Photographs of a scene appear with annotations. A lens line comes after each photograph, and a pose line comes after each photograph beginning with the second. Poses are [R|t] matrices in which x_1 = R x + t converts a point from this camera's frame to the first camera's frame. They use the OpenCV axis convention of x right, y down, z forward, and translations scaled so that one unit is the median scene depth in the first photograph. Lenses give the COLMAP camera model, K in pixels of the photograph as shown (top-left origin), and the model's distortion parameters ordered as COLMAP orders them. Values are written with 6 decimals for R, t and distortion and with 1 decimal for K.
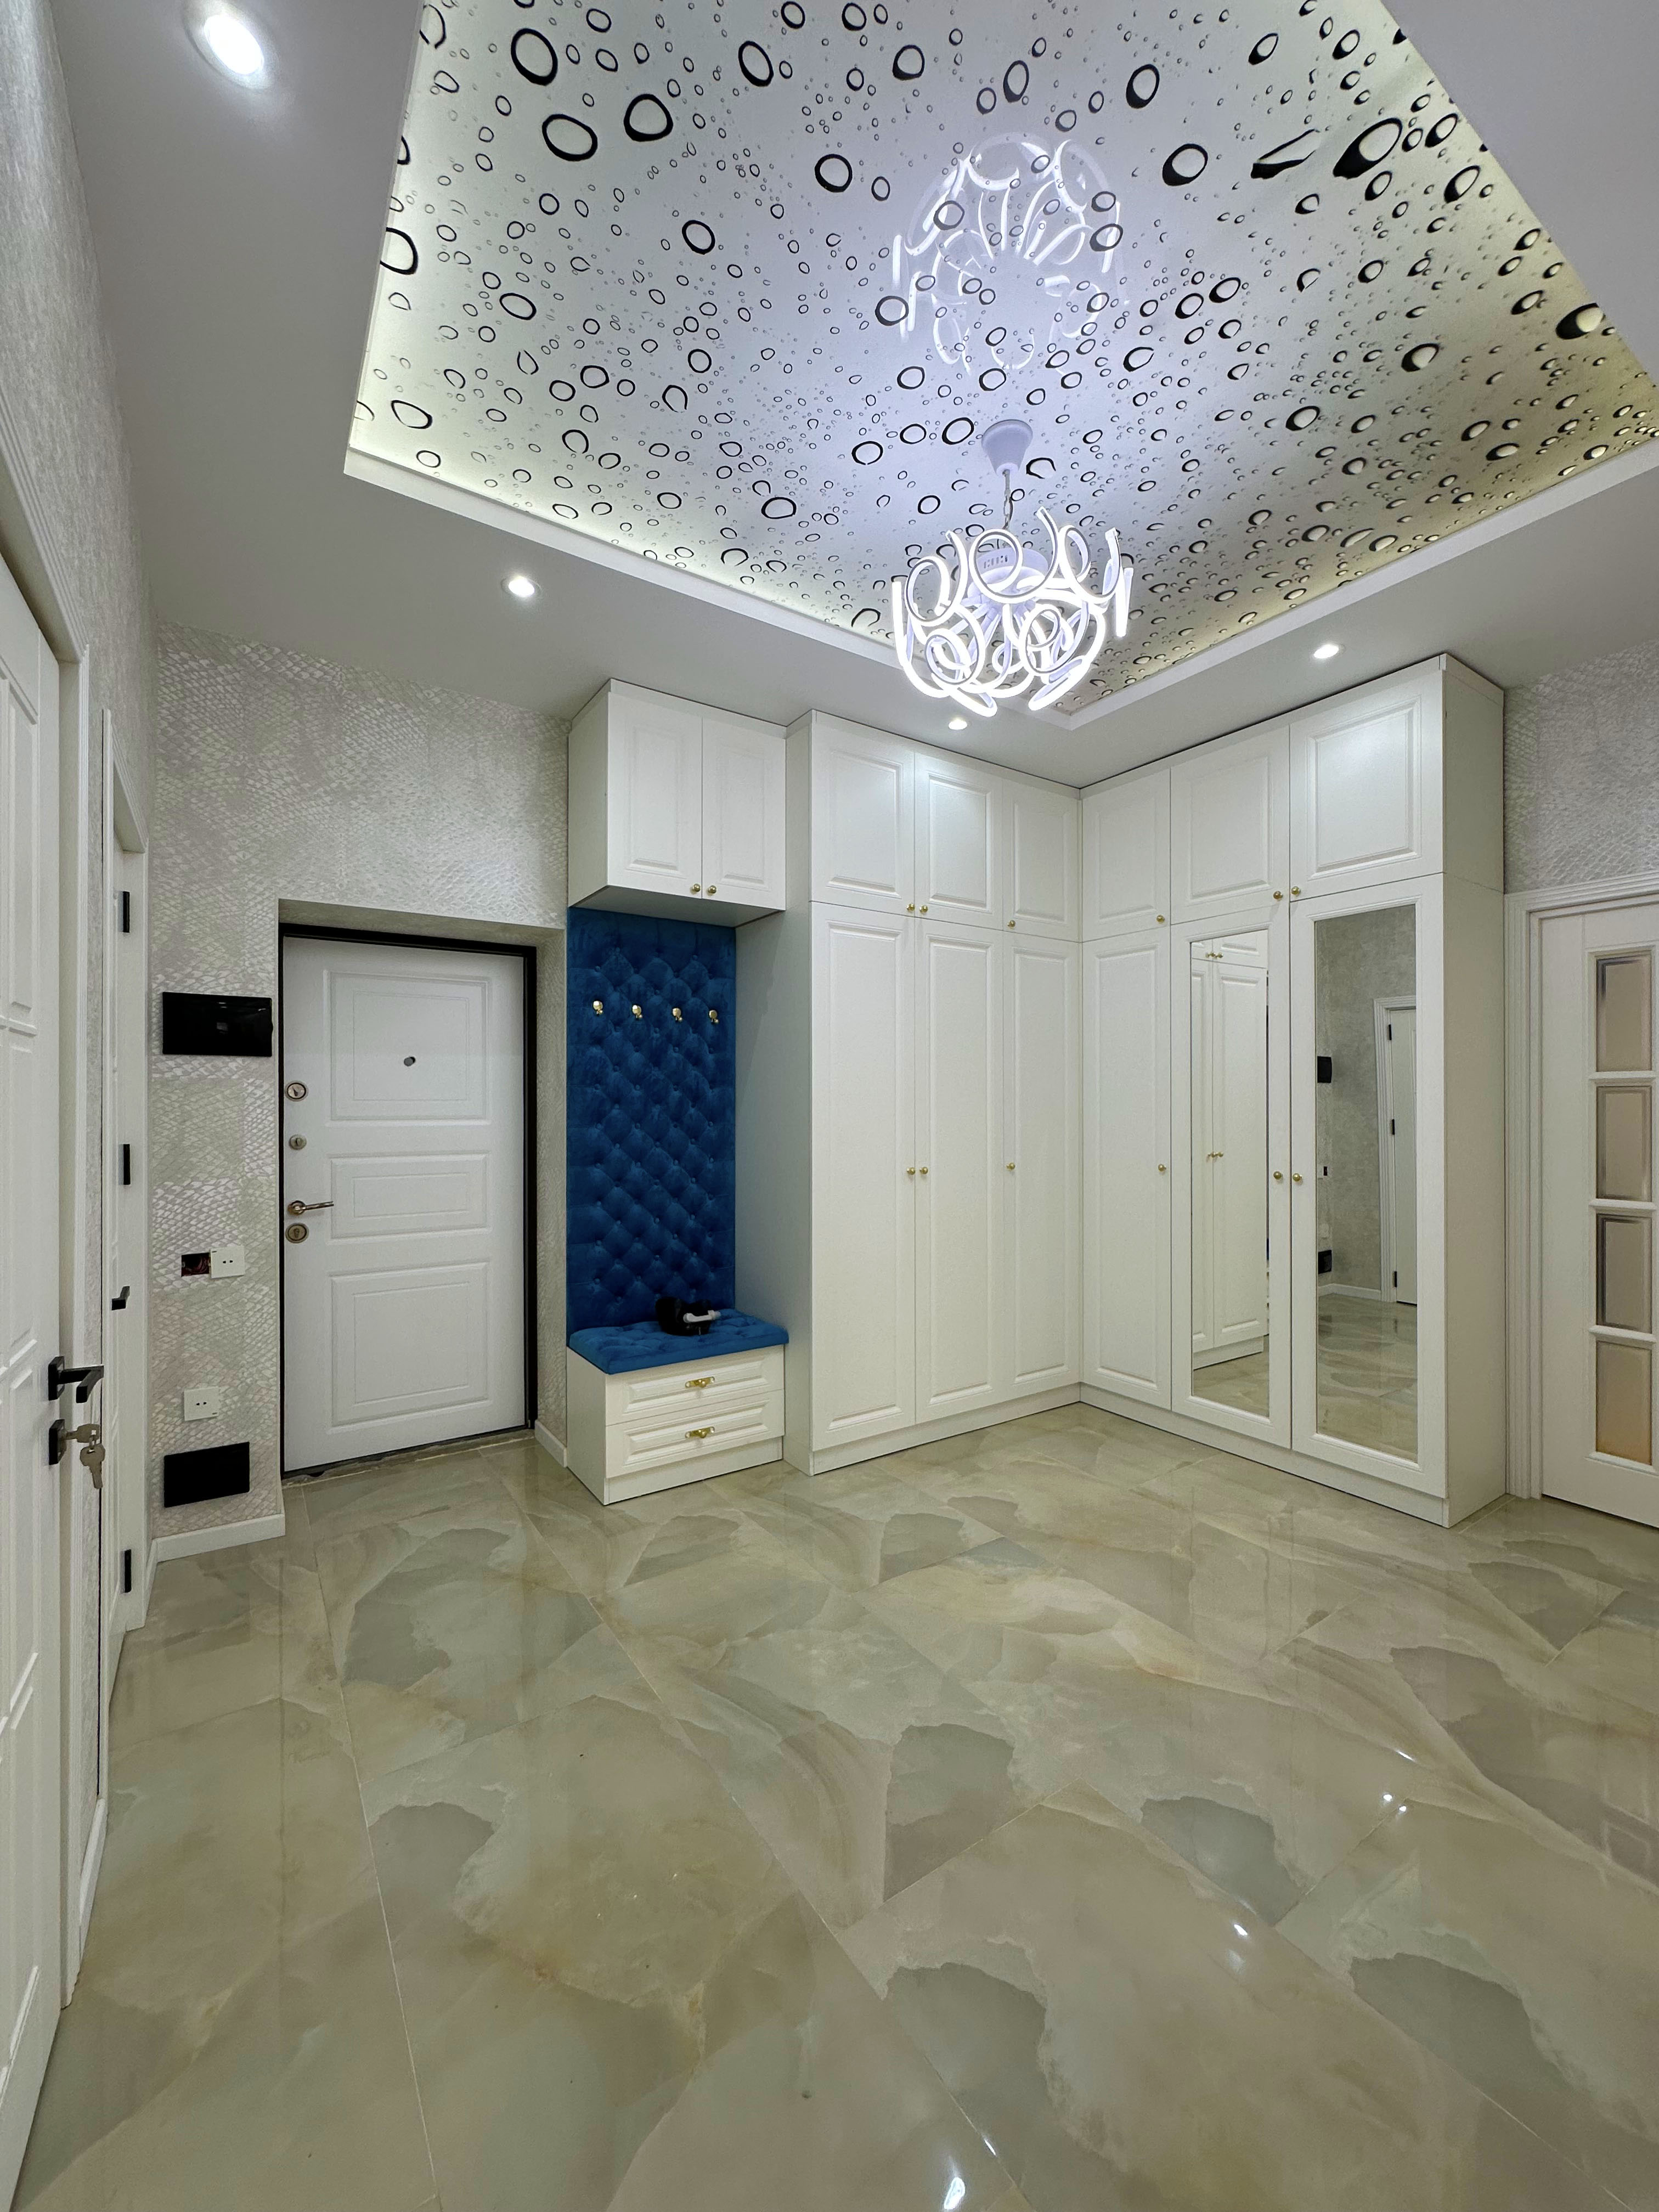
lens RADIAL K [[880.7, 0, 828.0], [0, 880.7, 1104.1], [0, 0, 1]] dist [-0.003238, 0.000713]
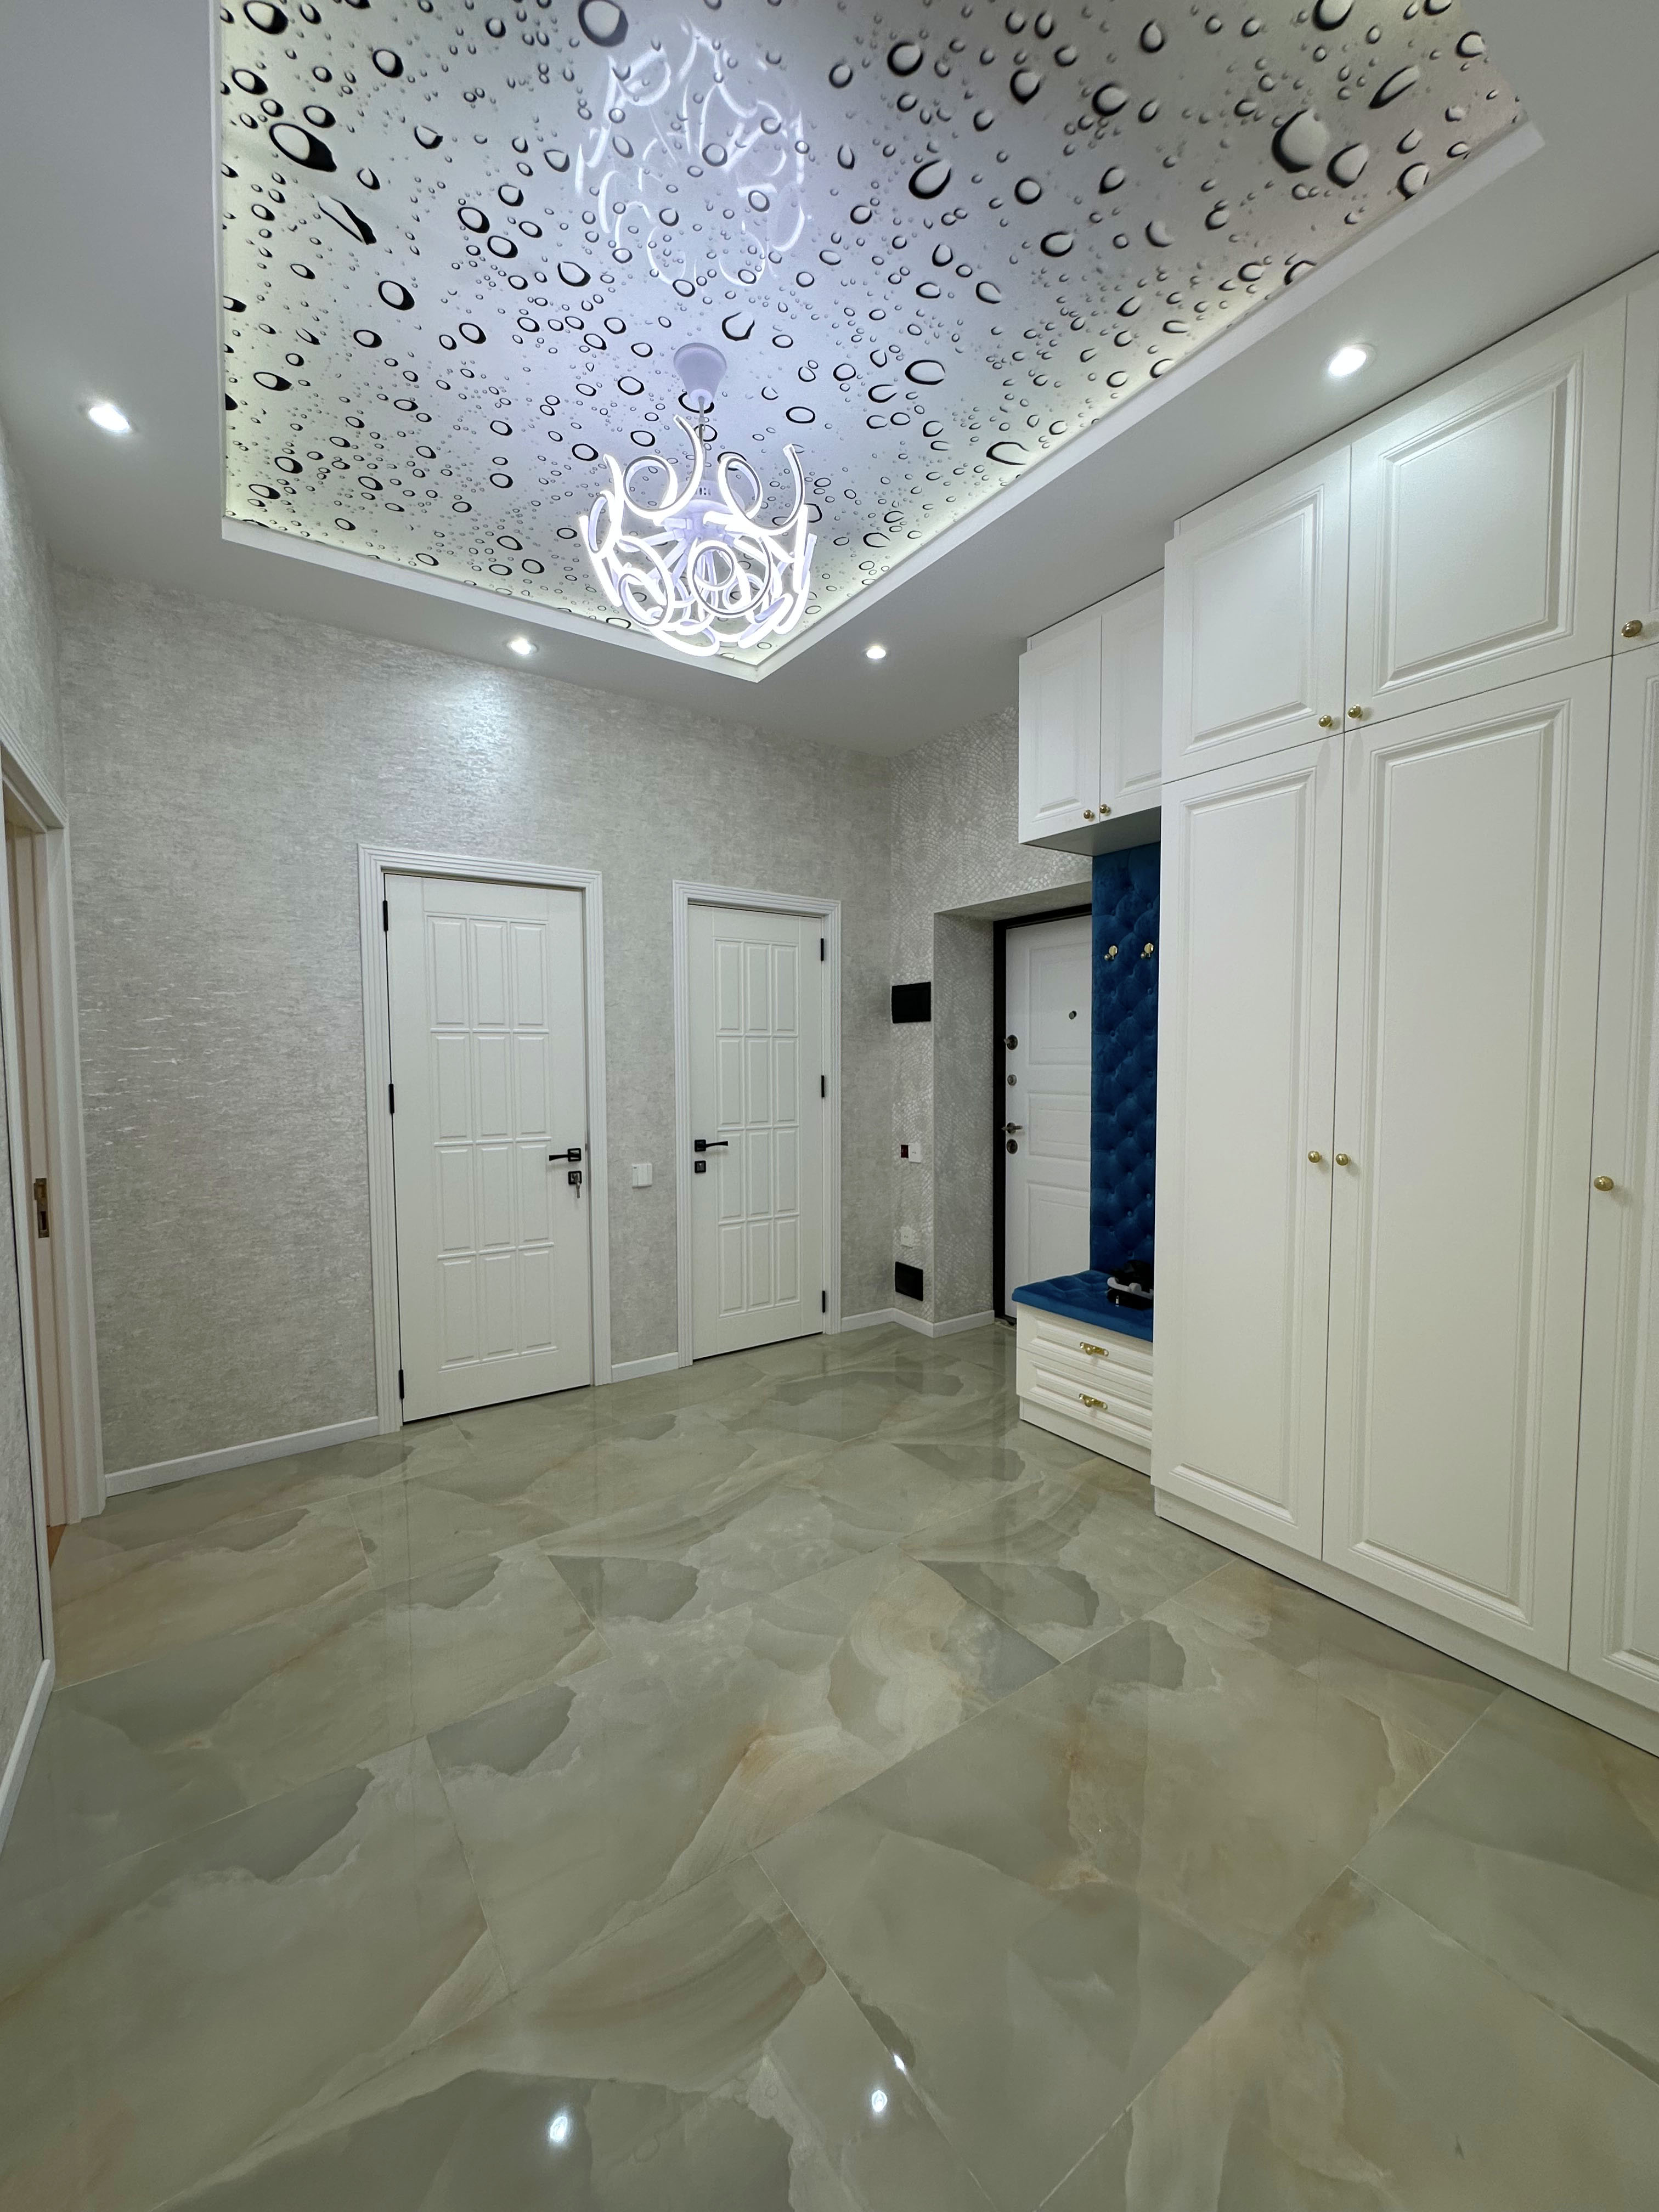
lens RADIAL K [[880.7, 0, 829.5], [0, 880.7, 1102.8], [0, 0, 1]] dist [-0.003238, 0.000713]
pose [[0.018761, 0.055206, -0.998299, 1.098309], [0.011298, 0.998399, 0.055424, -0.000098], [0.999760, -0.012319, 0.018108, 1.009505]]
